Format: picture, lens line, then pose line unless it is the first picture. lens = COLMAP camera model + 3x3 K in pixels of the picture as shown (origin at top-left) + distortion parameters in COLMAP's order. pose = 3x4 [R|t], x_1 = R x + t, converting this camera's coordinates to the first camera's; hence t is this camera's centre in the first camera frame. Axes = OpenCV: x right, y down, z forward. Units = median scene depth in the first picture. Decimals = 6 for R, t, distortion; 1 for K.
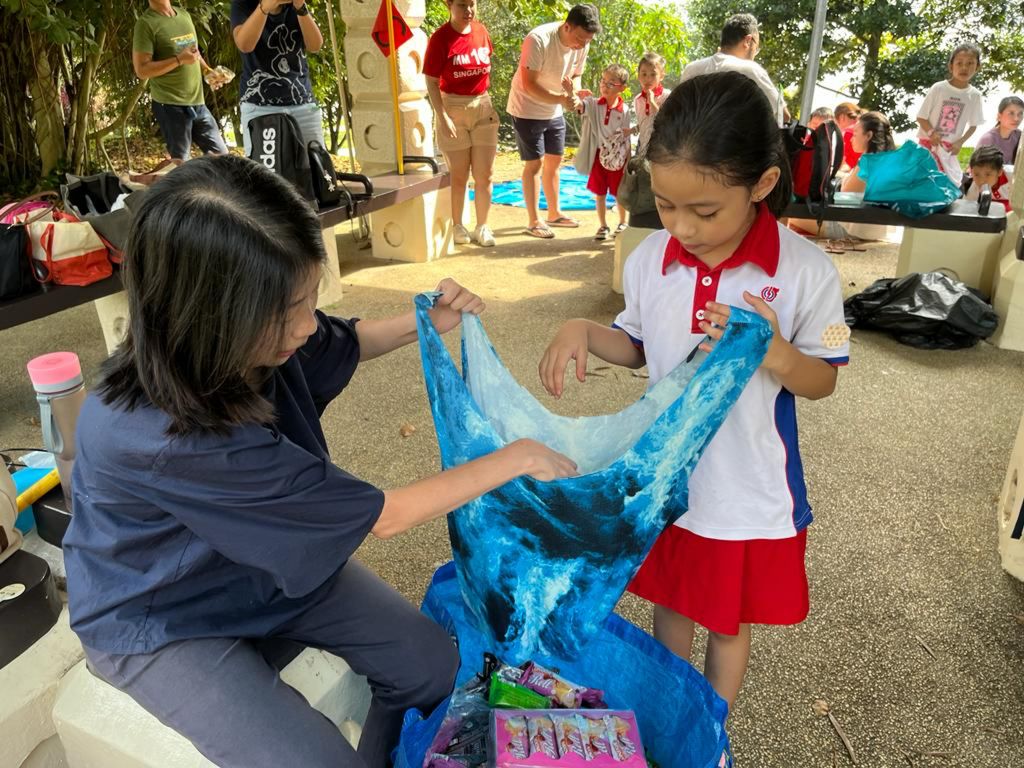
lens RADIAL K [[771.7, 0, 493.1], [0, 771.7, 368.3], [0, 0, 1]] dist [0.026603, -0.059501]
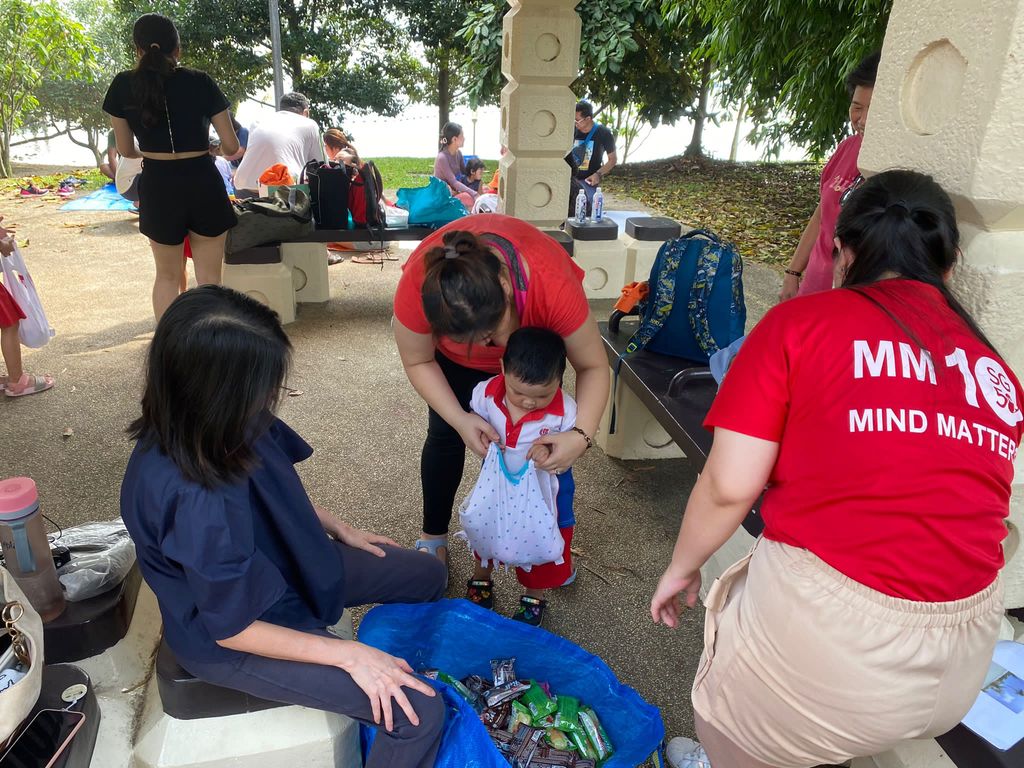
lens RADIAL K [[771.7, 0, 510.3], [0, 771.7, 381.0], [0, 0, 1]] dist [0.026603, -0.059501]
pose [[0.760663, -0.213318, 0.613096, -0.236431], [0.207664, 0.974798, 0.081520, -0.033947], [-0.615035, 0.065308, 0.785791, -0.089437]]
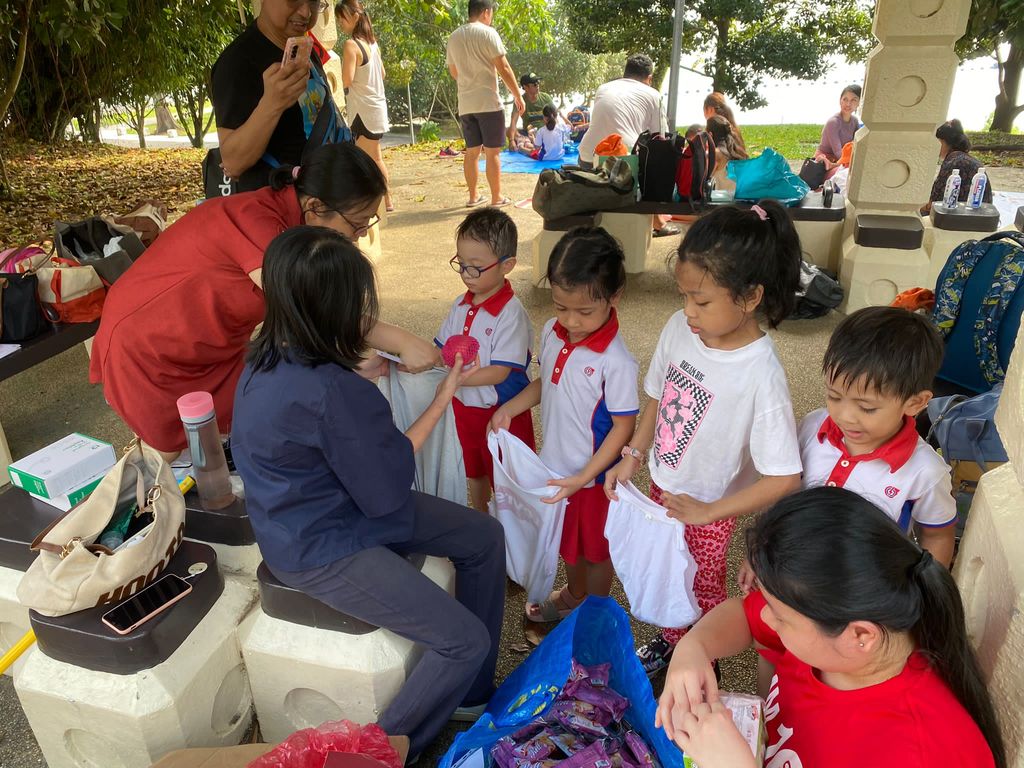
lens RADIAL K [[771.7, 0, 502.5], [0, 771.7, 366.3], [0, 0, 1]] dist [0.026603, -0.059501]
pose [[0.984563, -0.082088, 0.154587, -0.089171], [0.078023, 0.996432, 0.032194, -0.024224], [-0.156678, -0.019635, 0.987455, -0.146019]]
